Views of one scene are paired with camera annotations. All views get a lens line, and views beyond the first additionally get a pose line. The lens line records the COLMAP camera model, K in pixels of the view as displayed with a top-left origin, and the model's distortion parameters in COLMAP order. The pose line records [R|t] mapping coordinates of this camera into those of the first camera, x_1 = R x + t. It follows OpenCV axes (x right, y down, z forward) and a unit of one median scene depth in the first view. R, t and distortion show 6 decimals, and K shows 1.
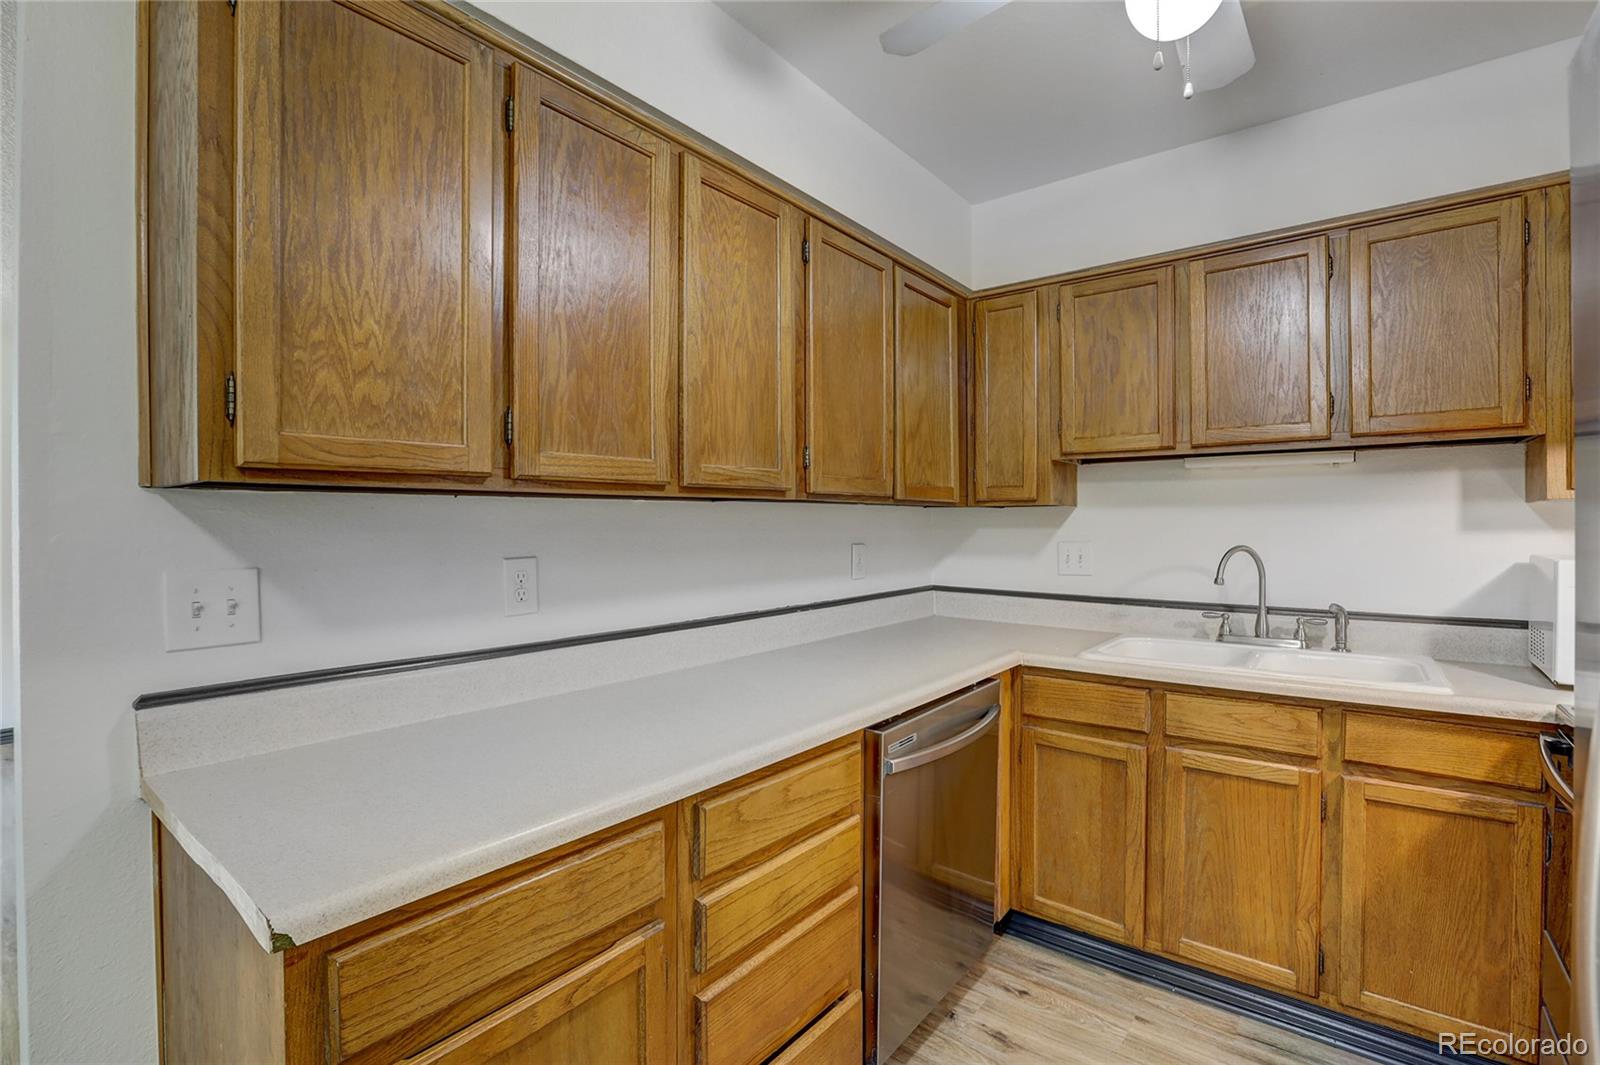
lens RADIAL K [[741.8, 0, 794.1], [0, 741.8, 521.6], [0, 0, 1]] dist [-0.037019, 0.009537]
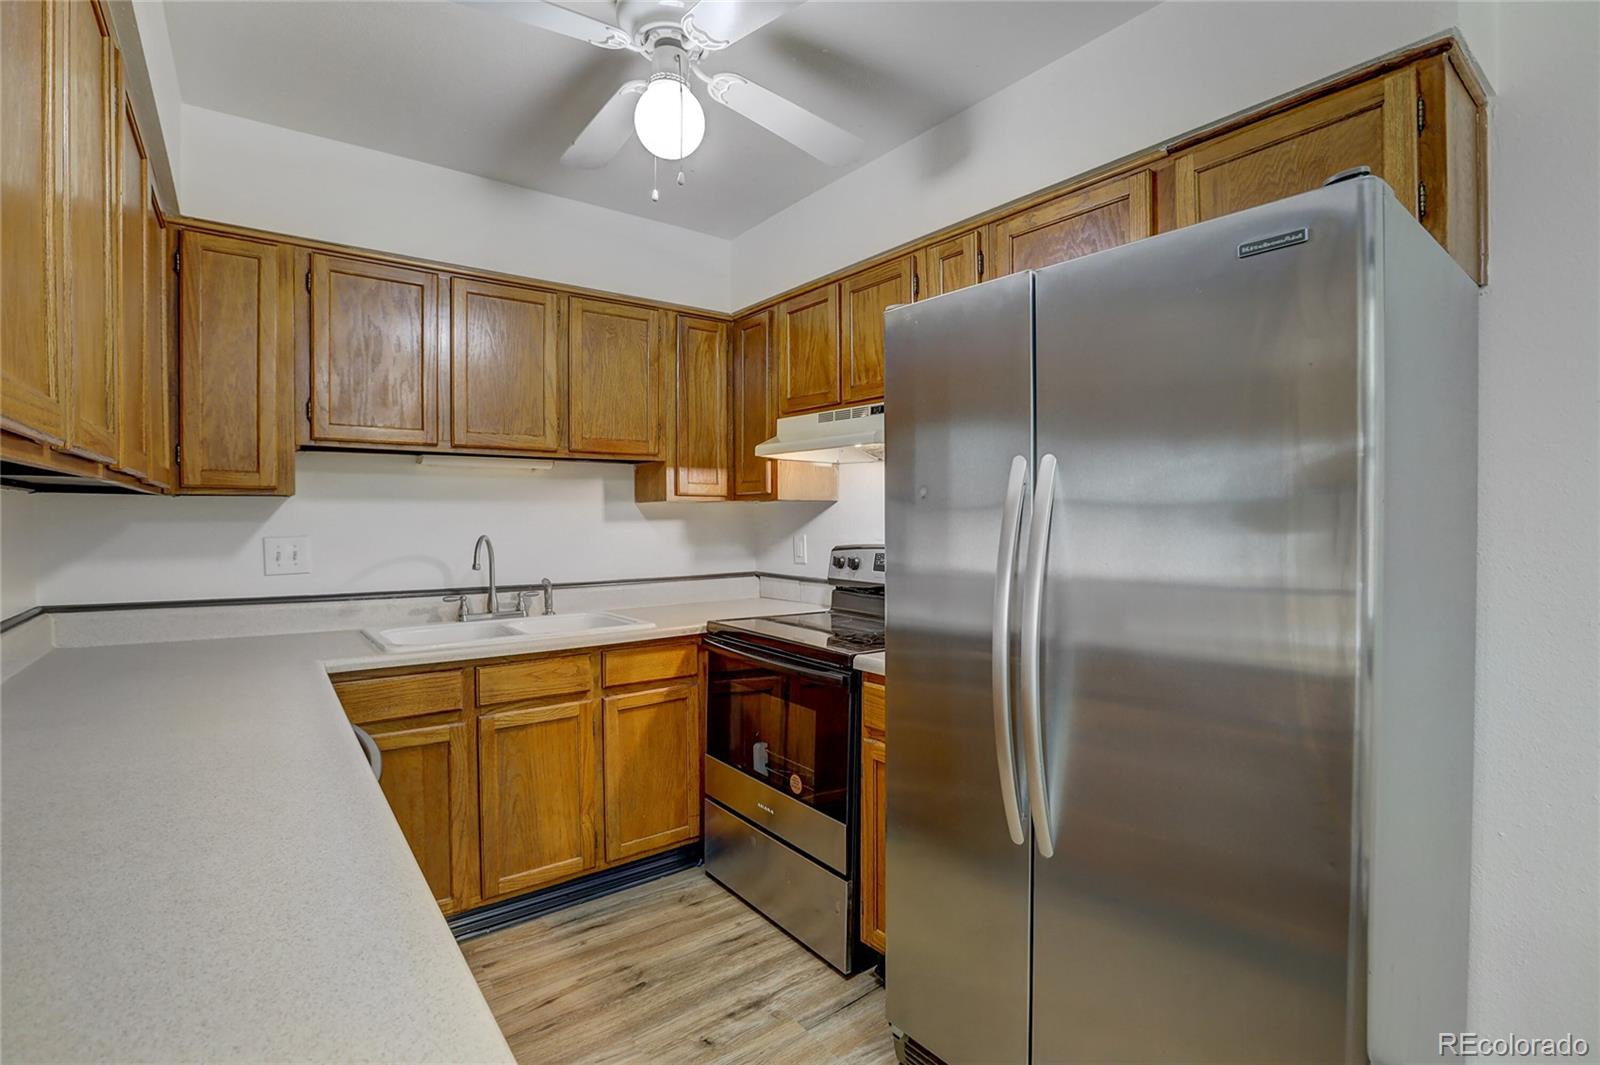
lens RADIAL K [[741.8, 0, 793.9], [0, 741.8, 523.1], [0, 0, 1]] dist [-0.037019, 0.009537]
pose [[0.262869, -0.005425, 0.964816, -0.447879], [-0.001086, 0.999982, 0.005918, 0.006931], [-0.964831, -0.002603, 0.262858, 0.253386]]
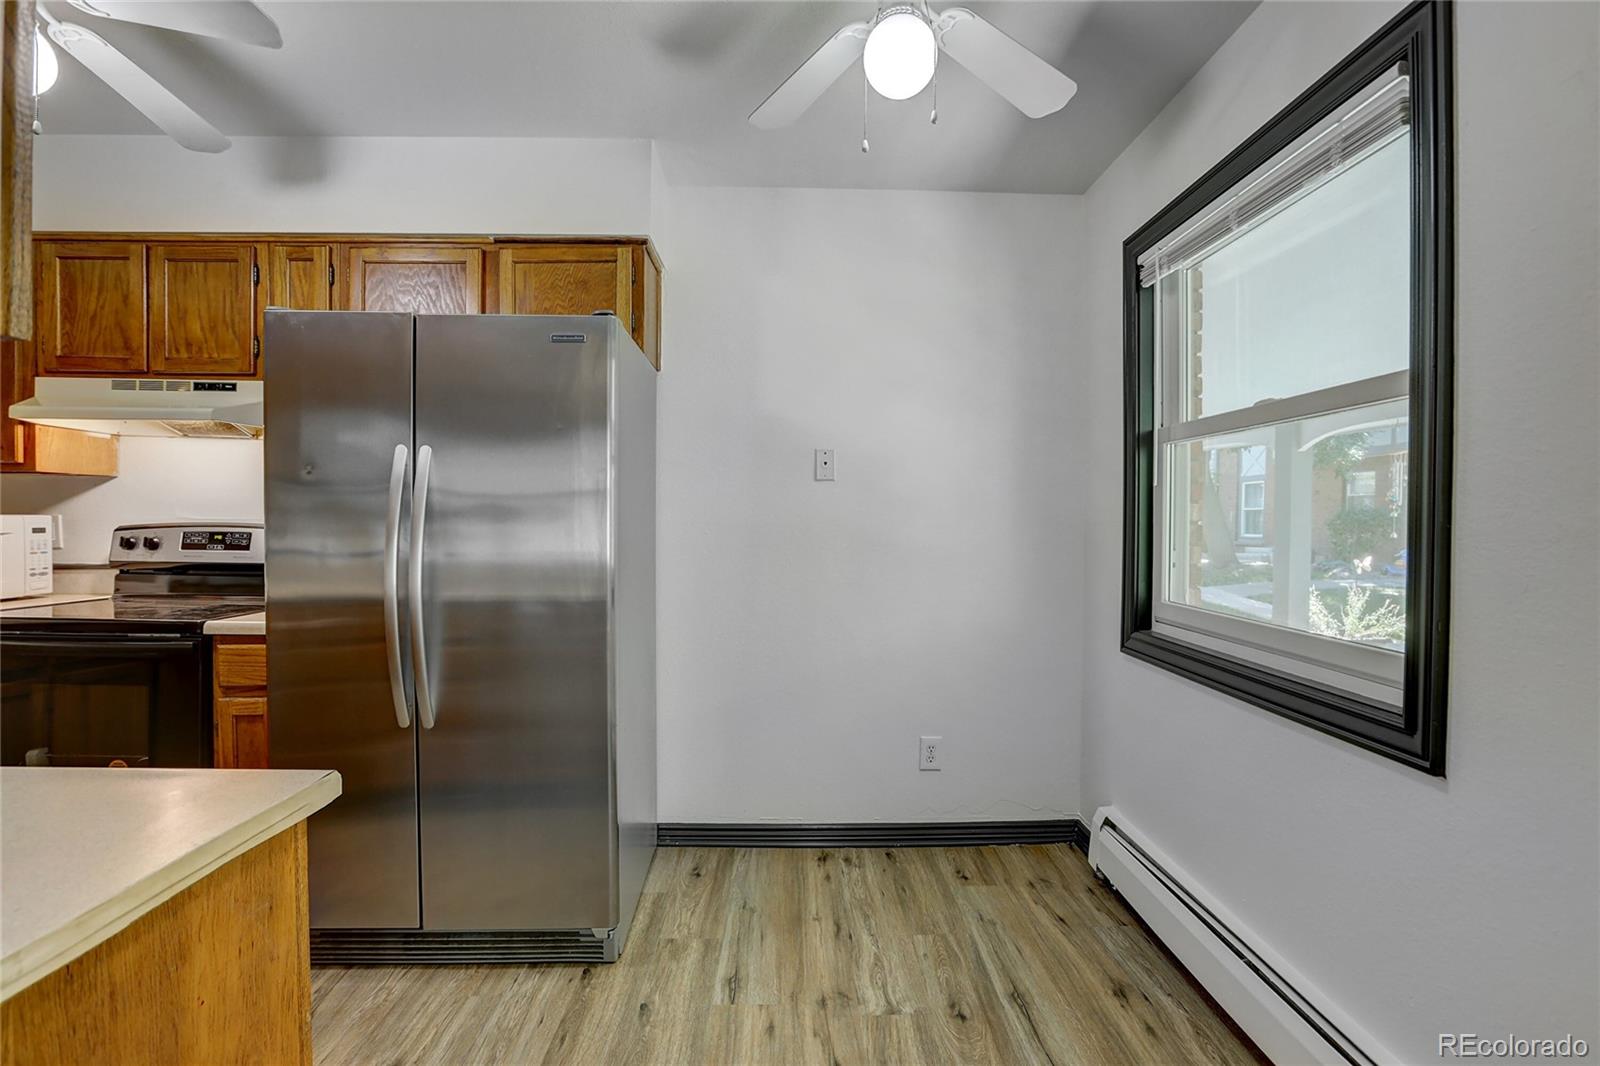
lens RADIAL K [[741.8, 0, 803.4], [0, 741.8, 521.0], [0, 0, 1]] dist [-0.037019, 0.009537]
pose [[-0.636872, -0.007130, 0.770936, -0.819090], [-0.004261, 0.999975, 0.005729, 0.041977], [-0.770958, 0.000364, -0.636886, 0.455385]]
